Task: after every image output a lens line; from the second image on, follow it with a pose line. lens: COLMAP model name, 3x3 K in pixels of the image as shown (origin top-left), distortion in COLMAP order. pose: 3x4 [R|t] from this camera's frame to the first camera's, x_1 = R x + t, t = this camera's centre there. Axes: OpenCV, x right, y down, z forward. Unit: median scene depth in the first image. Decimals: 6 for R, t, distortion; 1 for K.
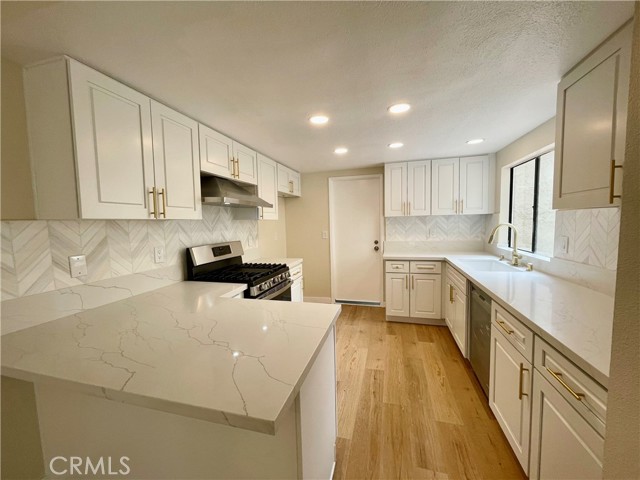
lens RADIAL K [[259.7, 0, 318.8], [0, 259.7, 238.1], [0, 0, 1]] dist [-0.000642, -0.000055]
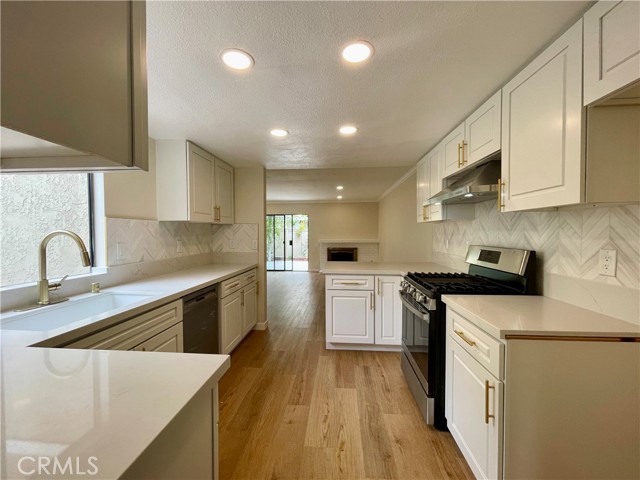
lens RADIAL K [[259.7, 0, 318.4], [0, 259.7, 239.8], [0, 0, 1]] dist [-0.000642, -0.000055]
pose [[-0.980815, 0.036500, -0.191491, 0.284620], [0.018218, 0.995178, 0.096374, -0.087018], [0.194086, 0.091036, -0.976751, 1.723630]]
